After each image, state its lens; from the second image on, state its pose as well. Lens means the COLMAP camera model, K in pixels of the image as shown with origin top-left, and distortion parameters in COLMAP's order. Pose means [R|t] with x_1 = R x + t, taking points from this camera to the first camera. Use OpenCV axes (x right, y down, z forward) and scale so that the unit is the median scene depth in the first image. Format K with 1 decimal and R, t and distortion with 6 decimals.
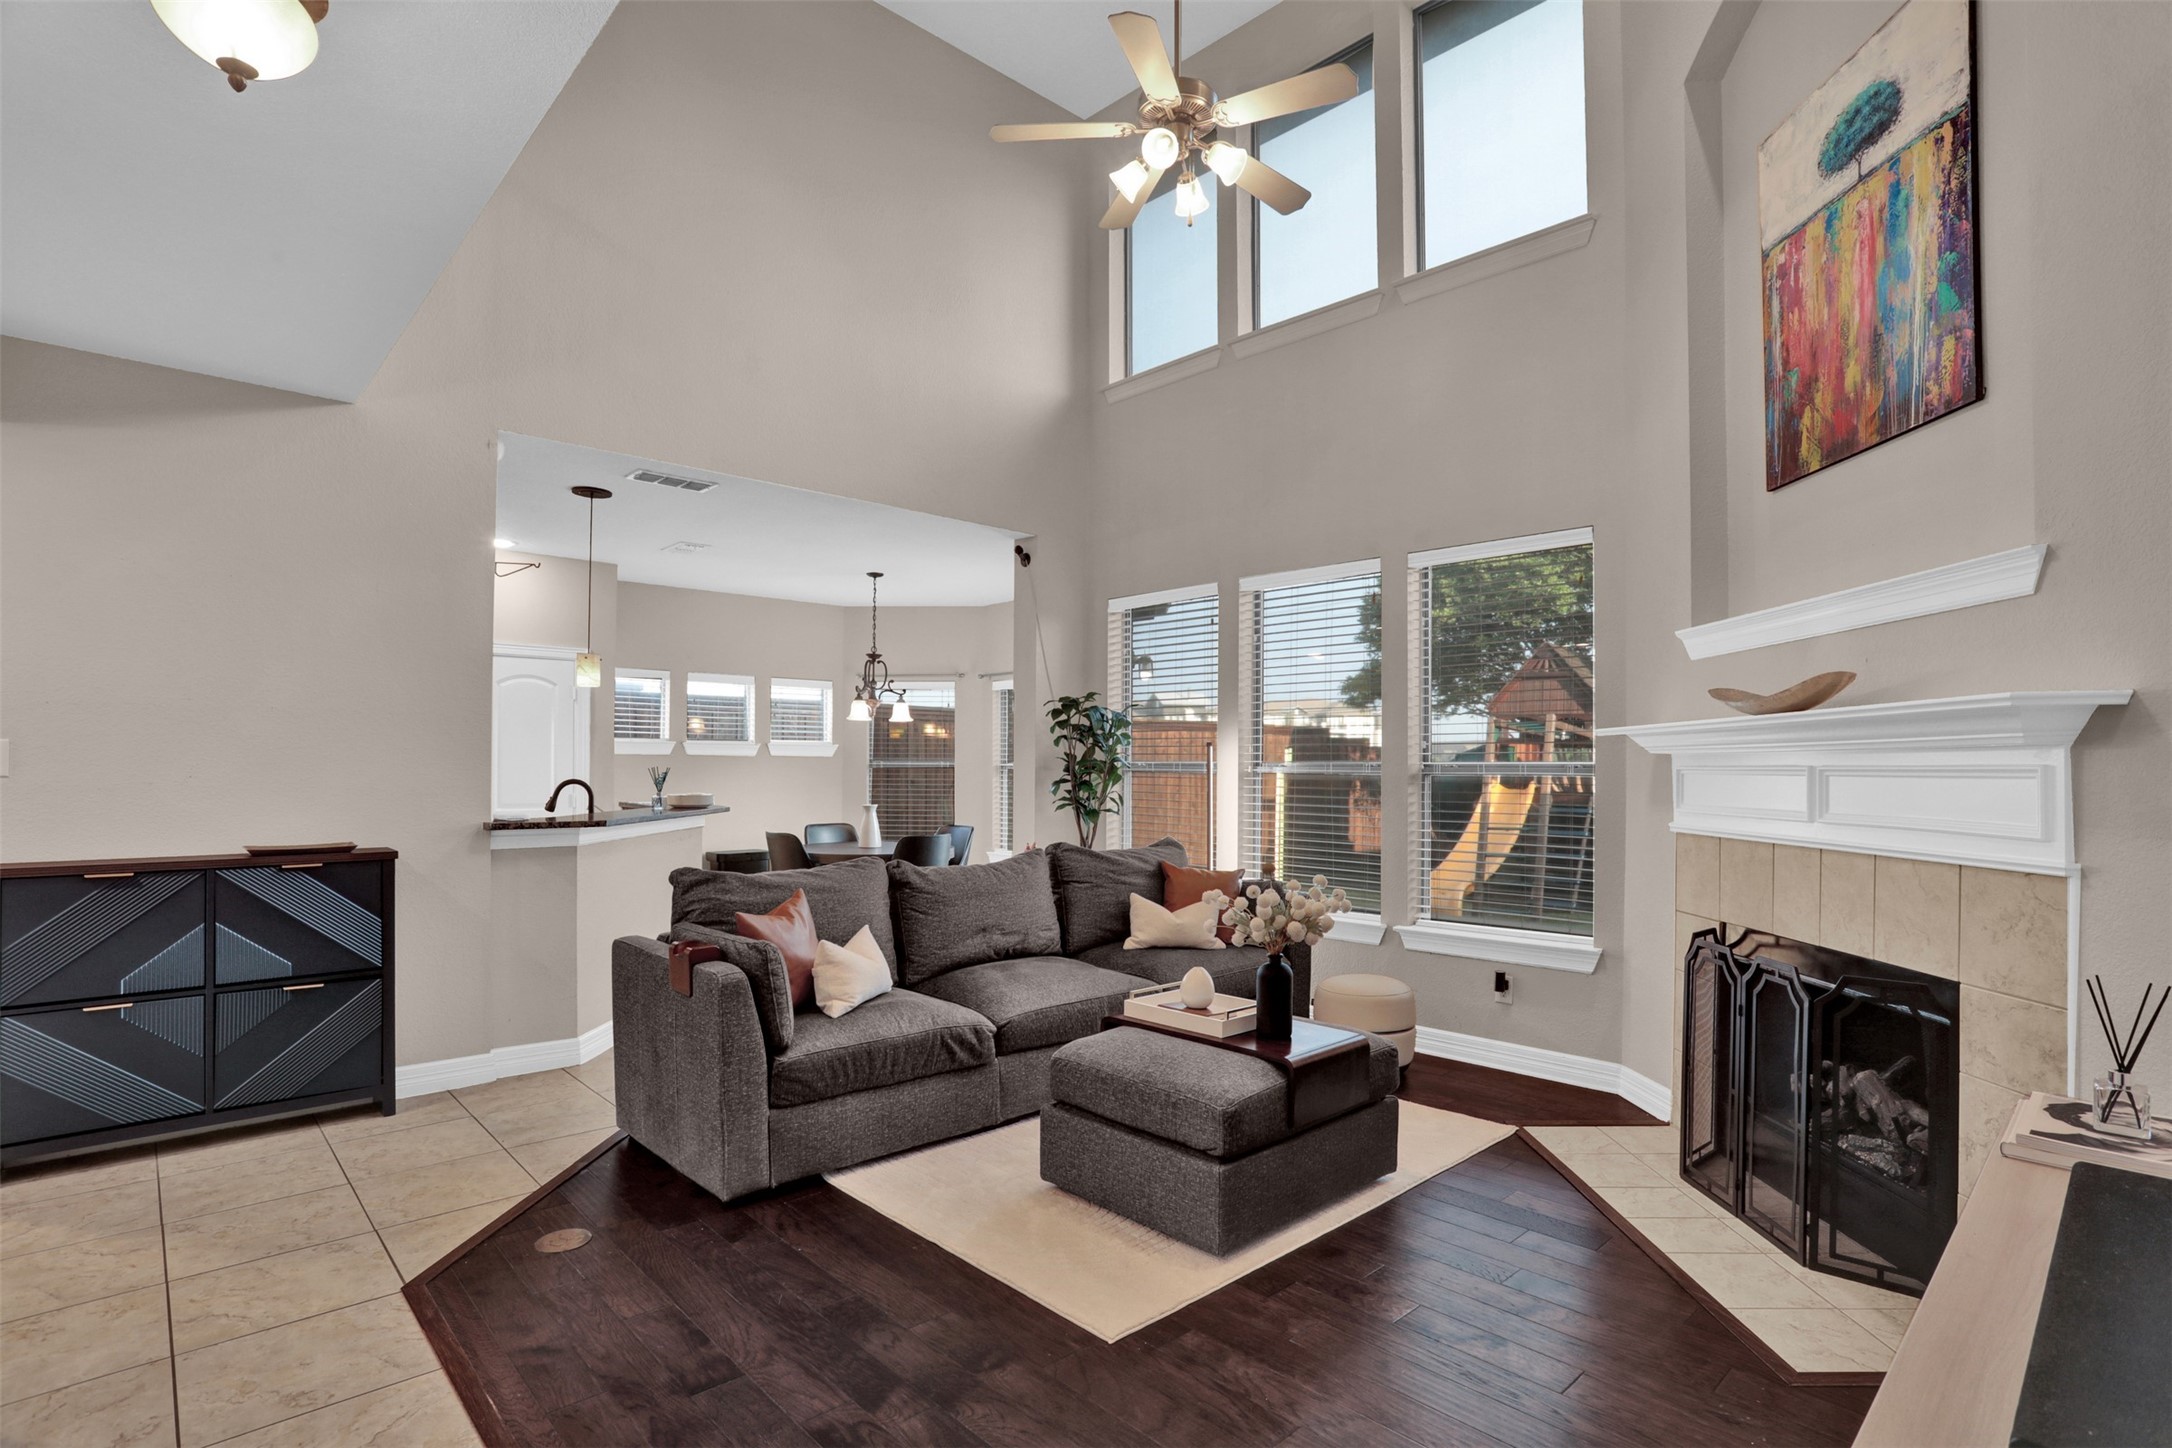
lens RADIAL K [[1063.4, 0, 1101.3], [0, 1063.4, 753.9], [0, 0, 1]] dist [-0.070171, 0.031220]
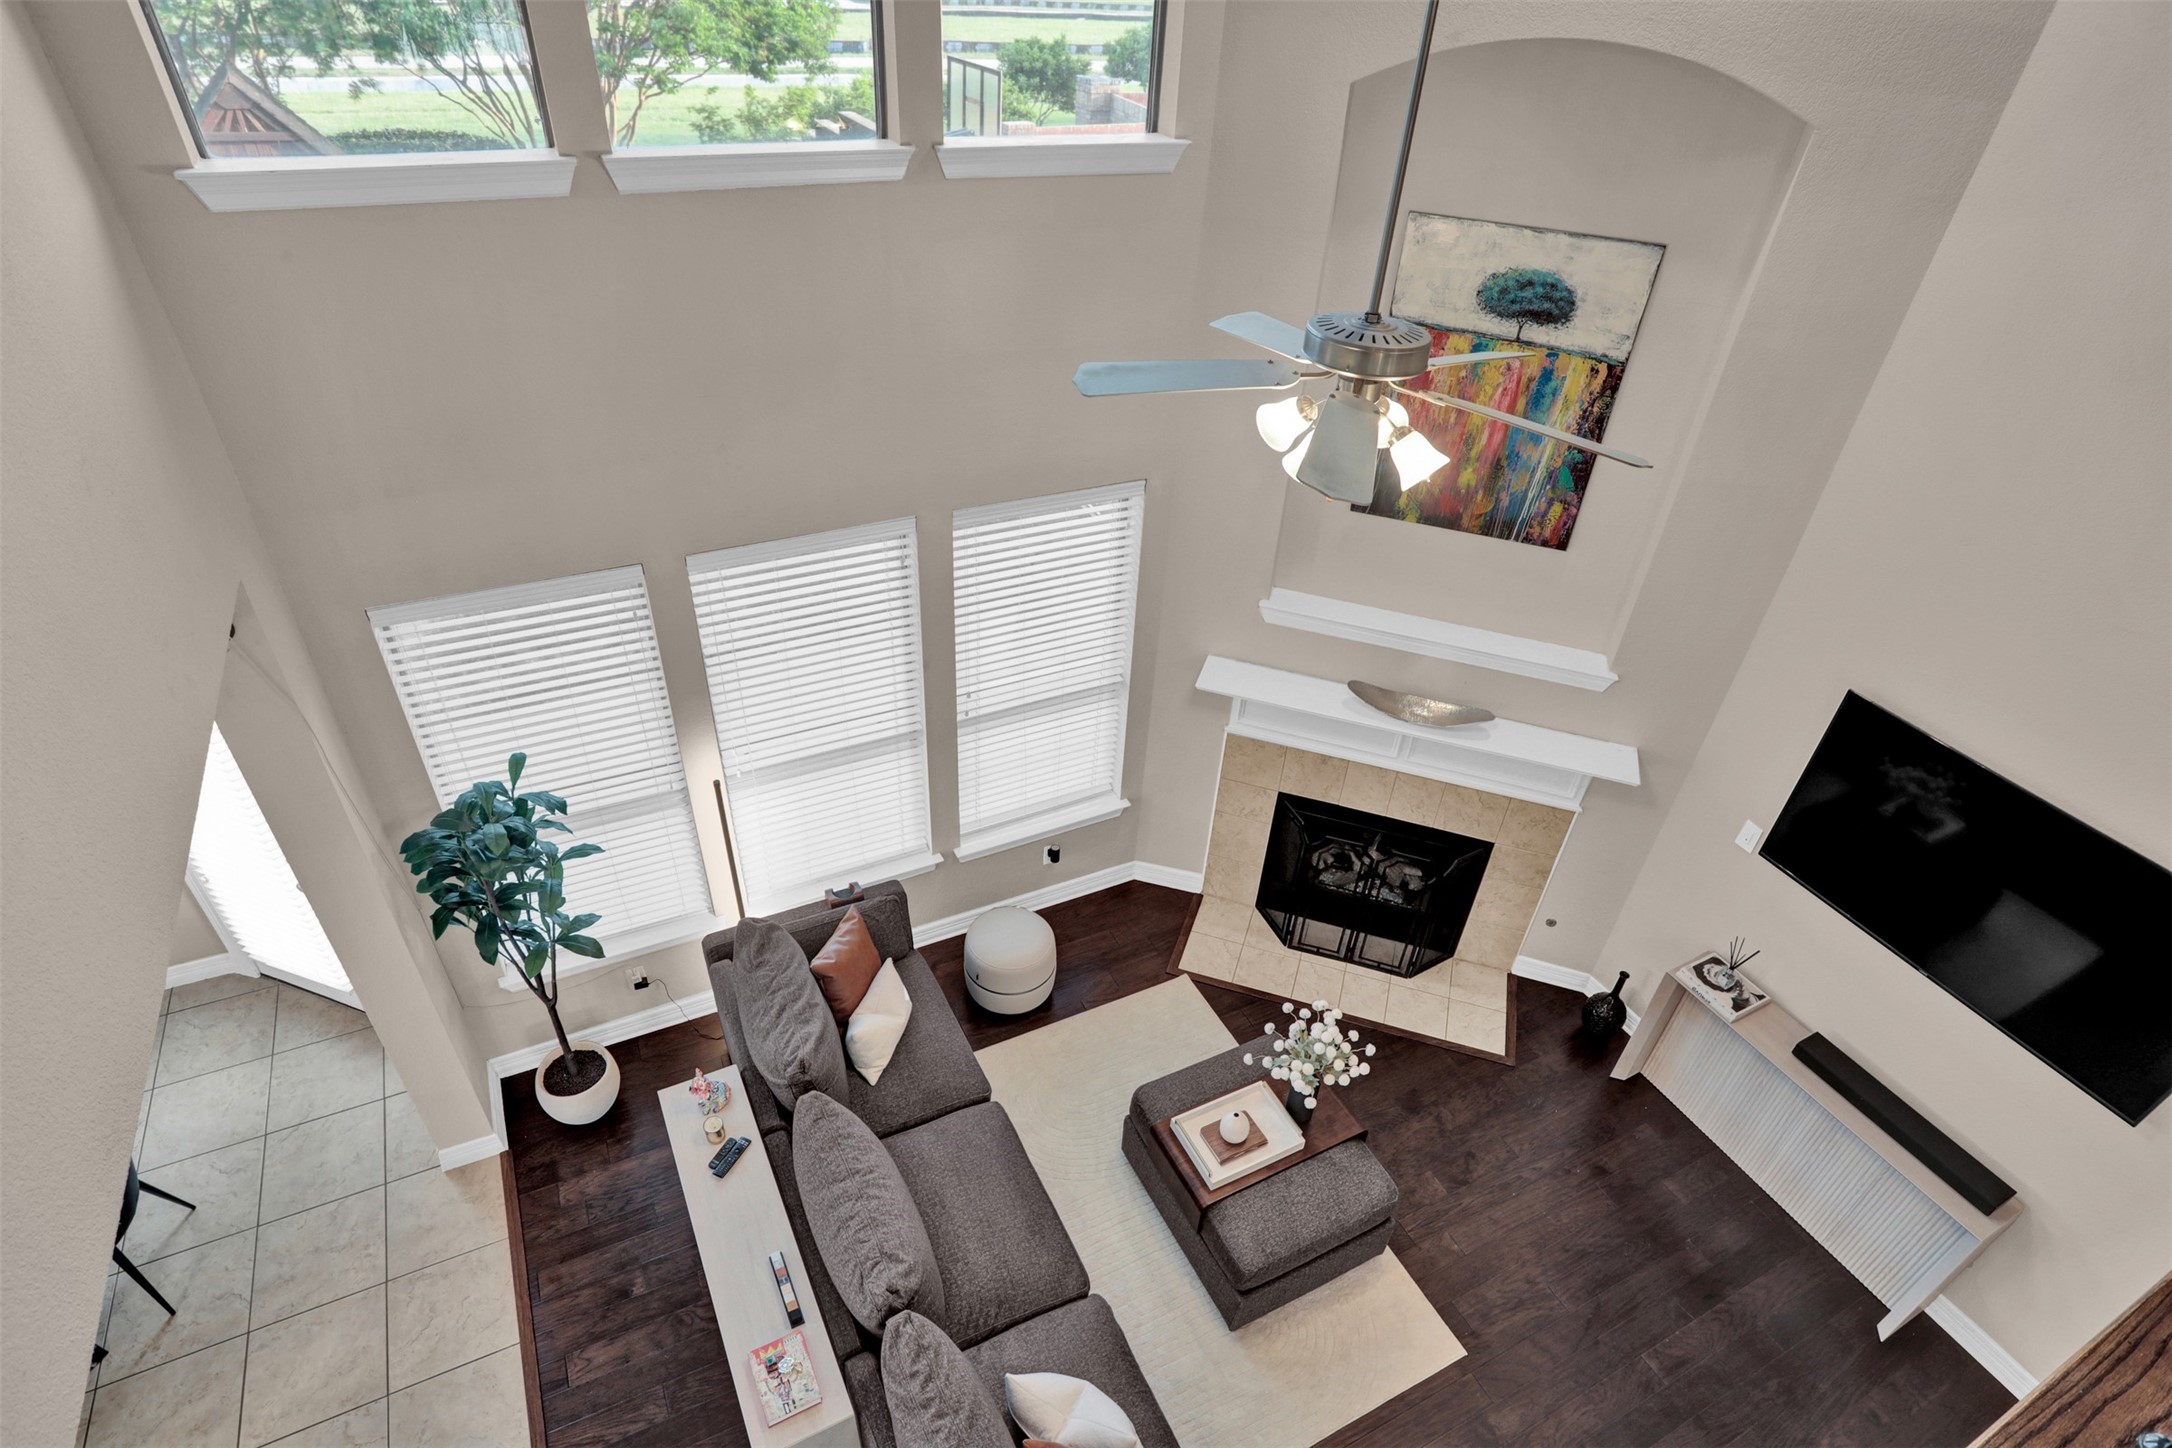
lens RADIAL K [[1124.9, 0, 1093.4], [0, 1124.9, 741.6], [0, 0, 1]] dist [-0.070848, 0.048980]
pose [[0.283253, -0.566708, 0.773699, -0.800425], [-0.063766, 0.793825, 0.604794, -1.018121], [-0.956923, -0.220646, 0.188716, 1.197837]]
